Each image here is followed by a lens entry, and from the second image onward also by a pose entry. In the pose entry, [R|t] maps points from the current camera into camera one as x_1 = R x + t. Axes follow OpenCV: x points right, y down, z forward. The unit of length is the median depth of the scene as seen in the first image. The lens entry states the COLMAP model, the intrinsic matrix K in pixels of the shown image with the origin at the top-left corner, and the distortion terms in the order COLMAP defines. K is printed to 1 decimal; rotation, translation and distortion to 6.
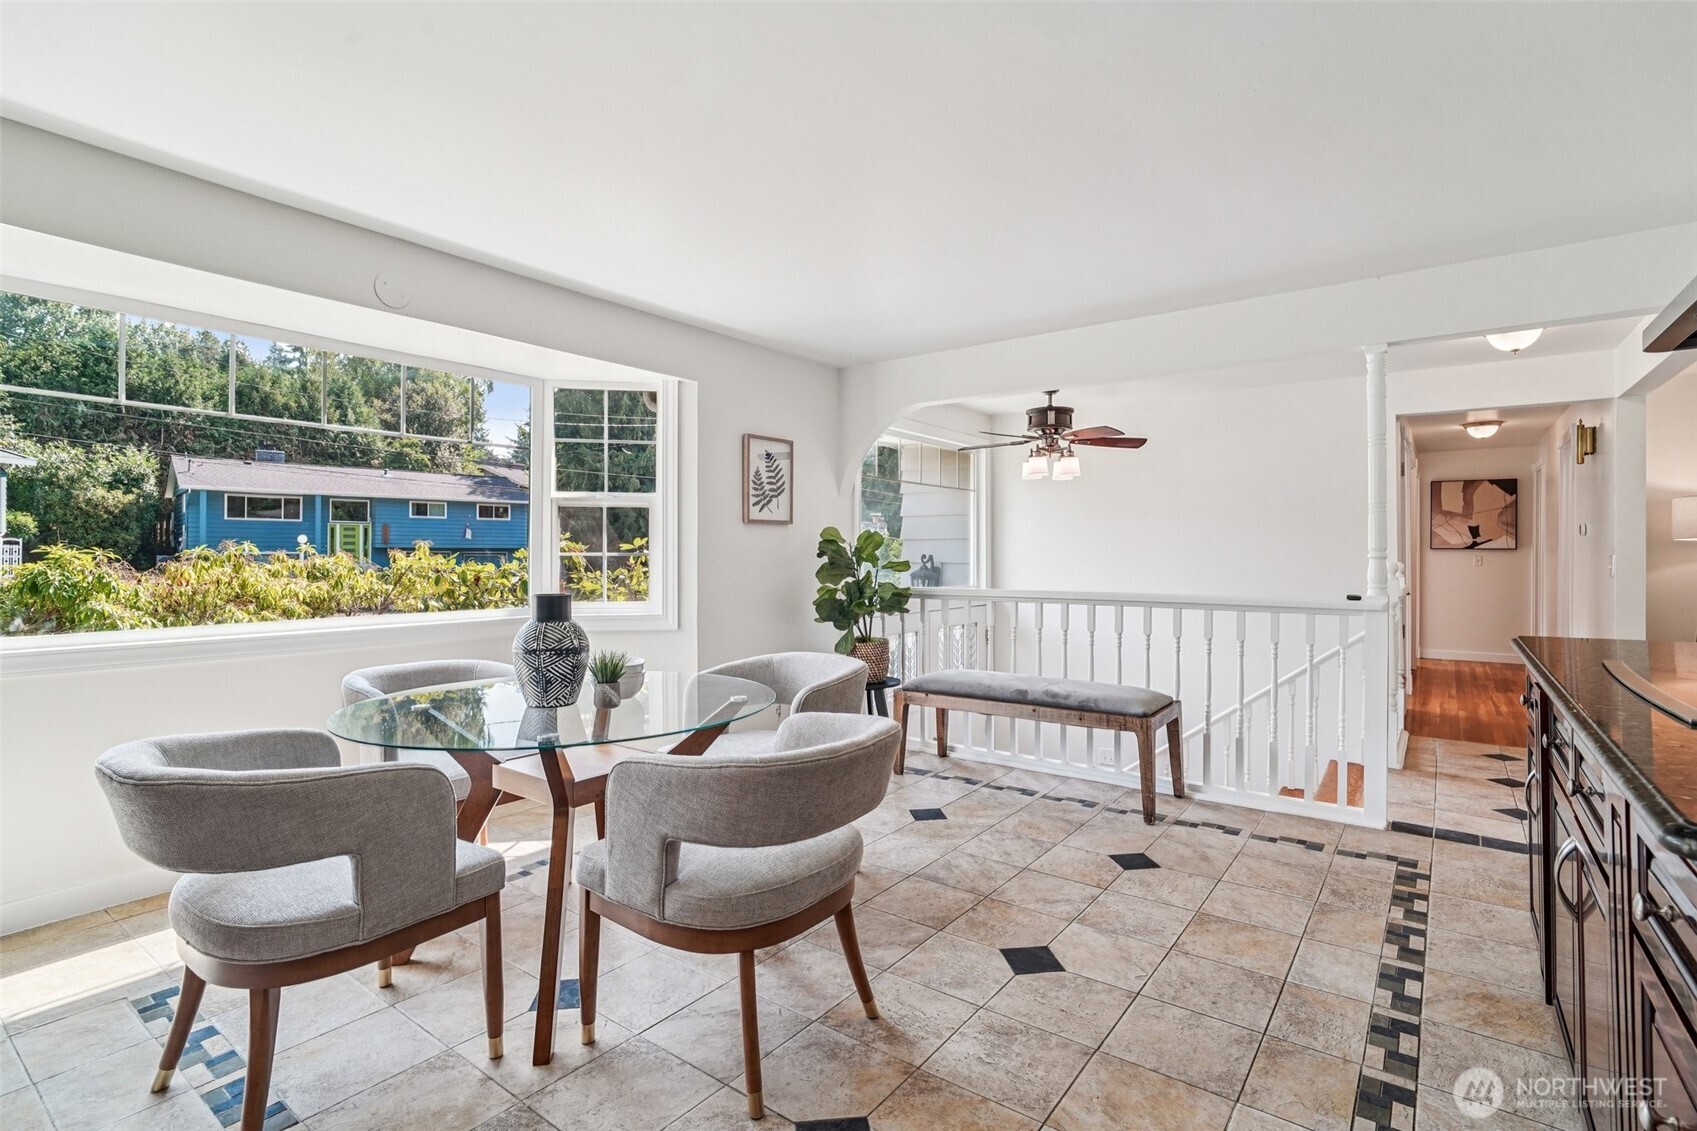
lens RADIAL K [[807.2, 0, 855.0], [0, 807.2, 553.4], [0, 0, 1]] dist [-0.016102, 0.008125]
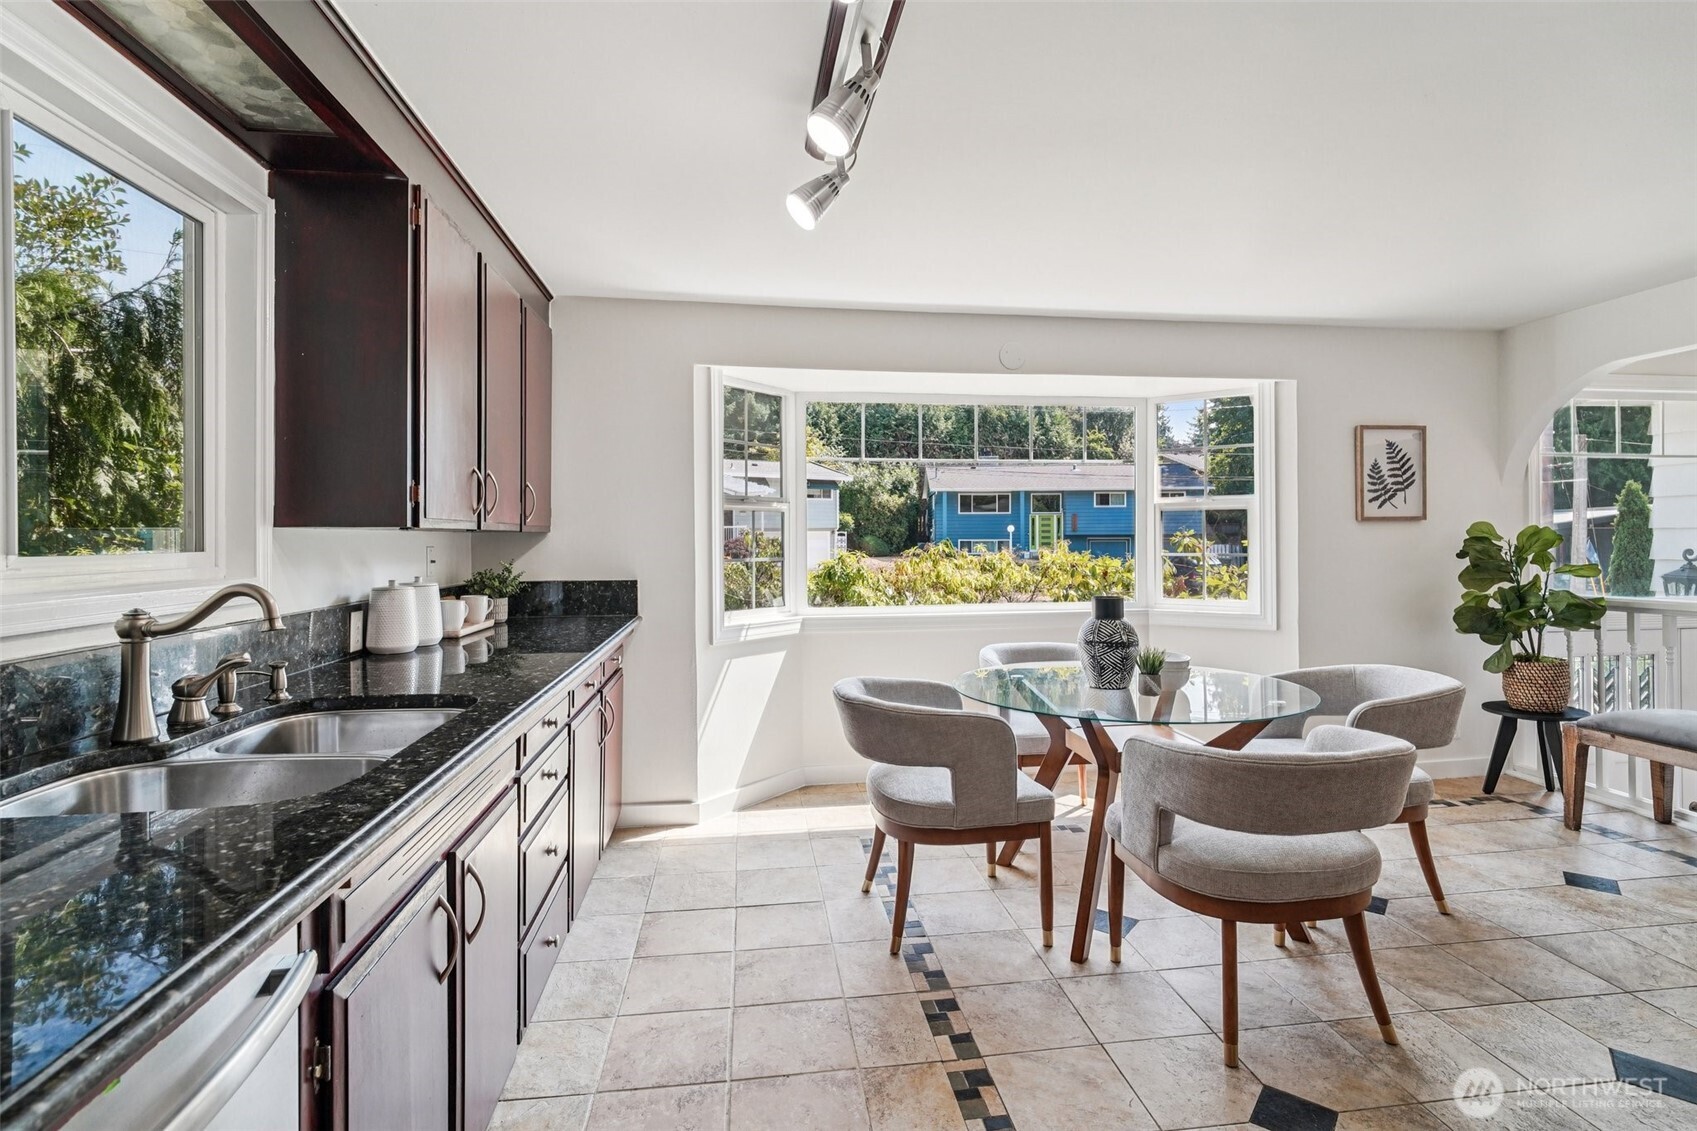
lens RADIAL K [[807.2, 0, 855.0], [0, 807.2, 553.4], [0, 0, 1]] dist [-0.016102, 0.008125]
pose [[0.701504, 0.003666, -0.712656, 0.155266], [0.008397, 0.999875, 0.013409, -0.023730], [0.712616, -0.015391, 0.701385, -0.086199]]
